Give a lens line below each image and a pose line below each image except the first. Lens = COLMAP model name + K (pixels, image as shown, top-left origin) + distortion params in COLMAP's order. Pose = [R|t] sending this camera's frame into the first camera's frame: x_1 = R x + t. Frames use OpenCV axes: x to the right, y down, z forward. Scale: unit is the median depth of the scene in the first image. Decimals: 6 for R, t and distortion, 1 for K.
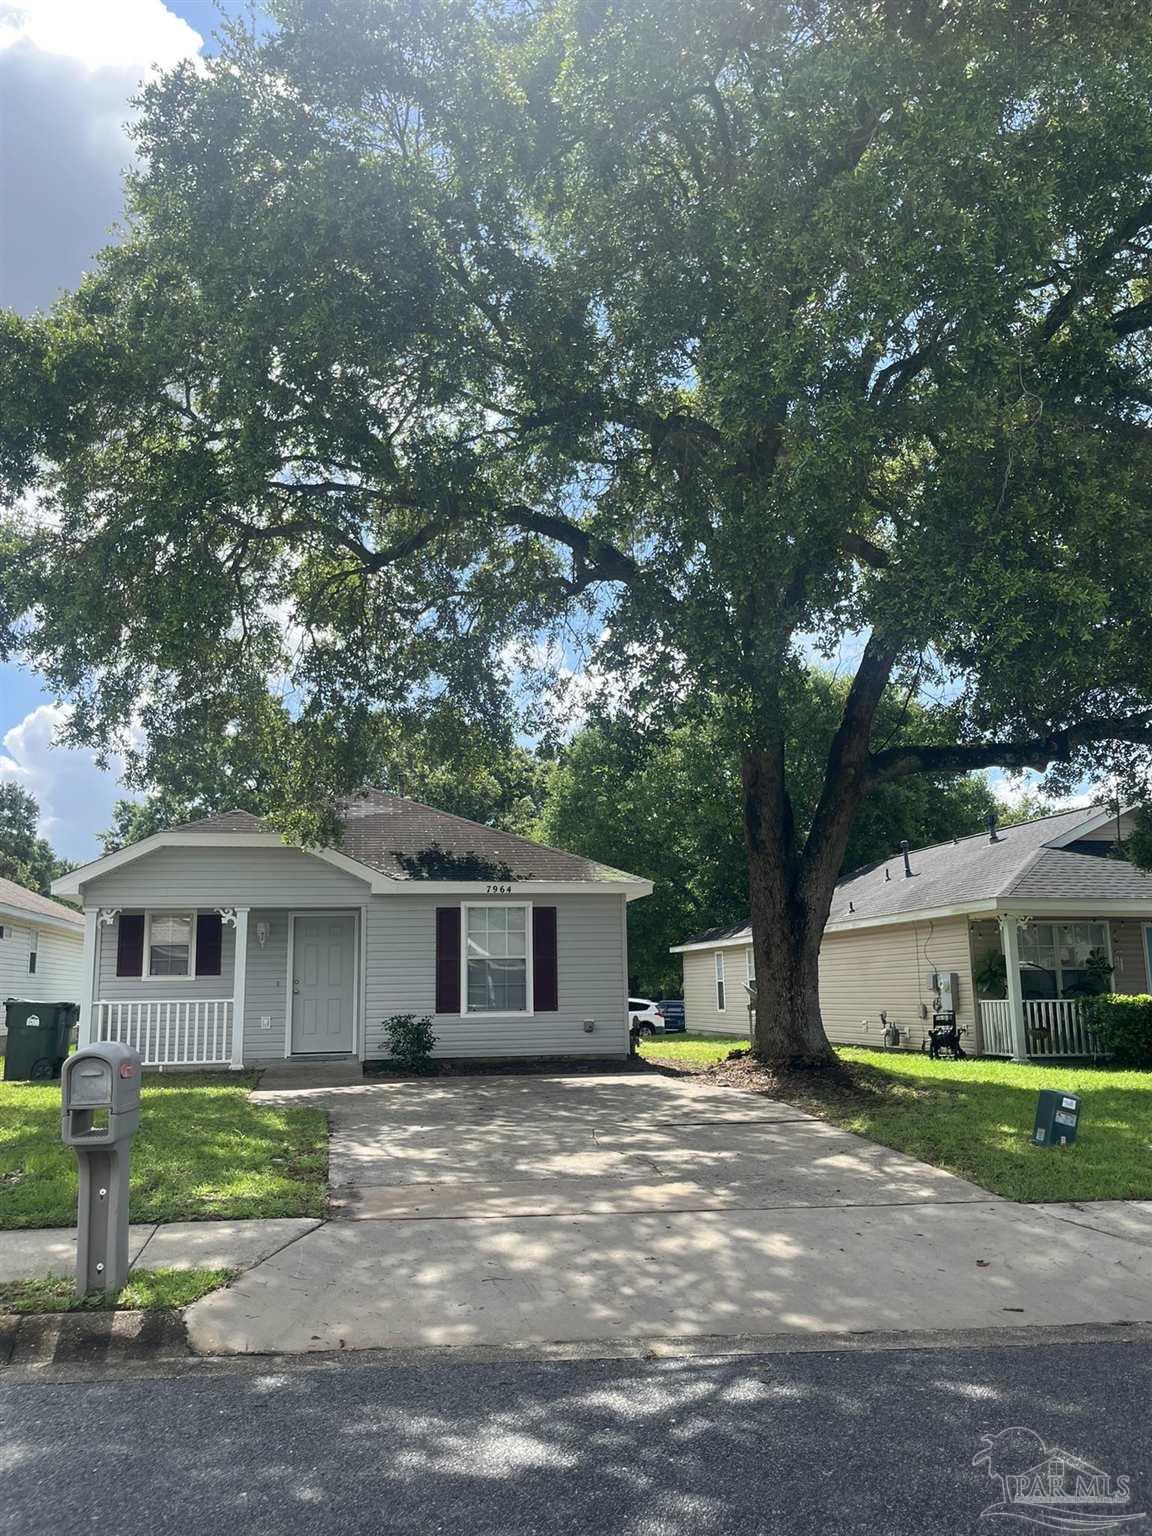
lens RADIAL K [[1233.0, 0, 567.7], [0, 1233.0, 771.7], [0, 0, 1]] dist [0.049588, -0.055429]
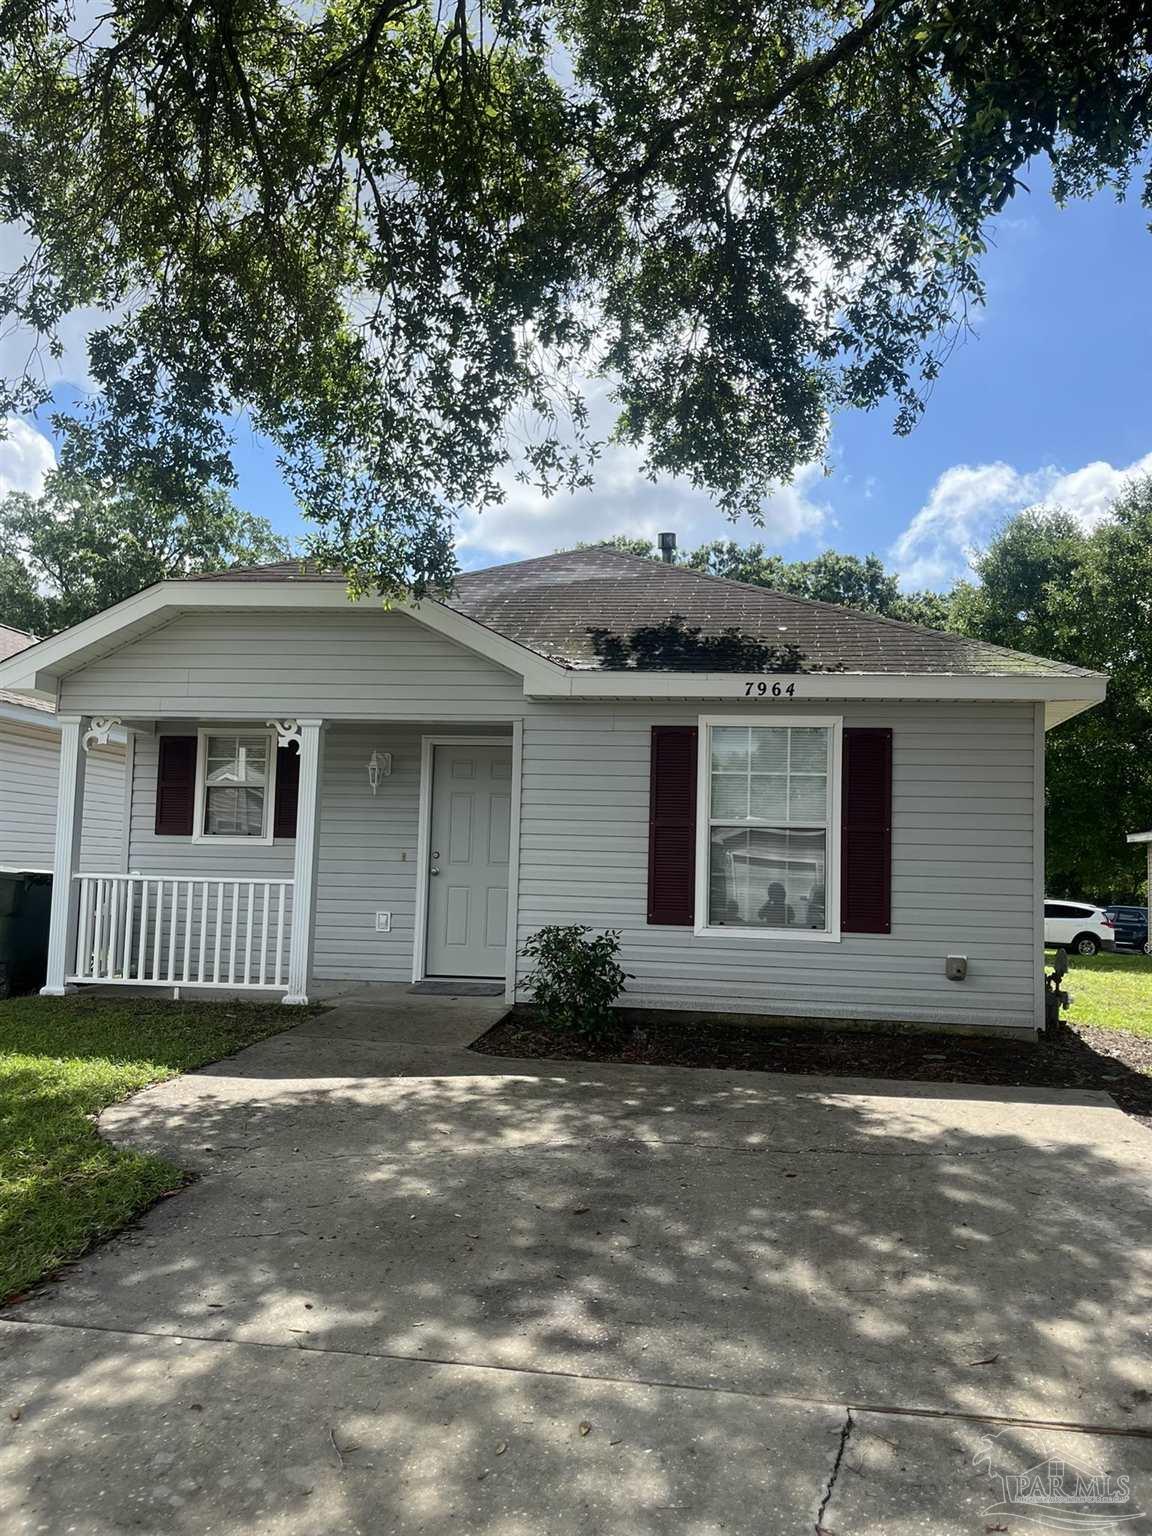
lens RADIAL K [[1271.9, 0, 566.8], [0, 1271.9, 776.6], [0, 0, 1]] dist [0.054713, -0.079900]
pose [[0.946802, 0.018766, -0.321268, 0.033244], [0.012992, 0.995256, 0.096421, 0.081590], [0.321553, -0.095466, 0.942067, 0.492969]]
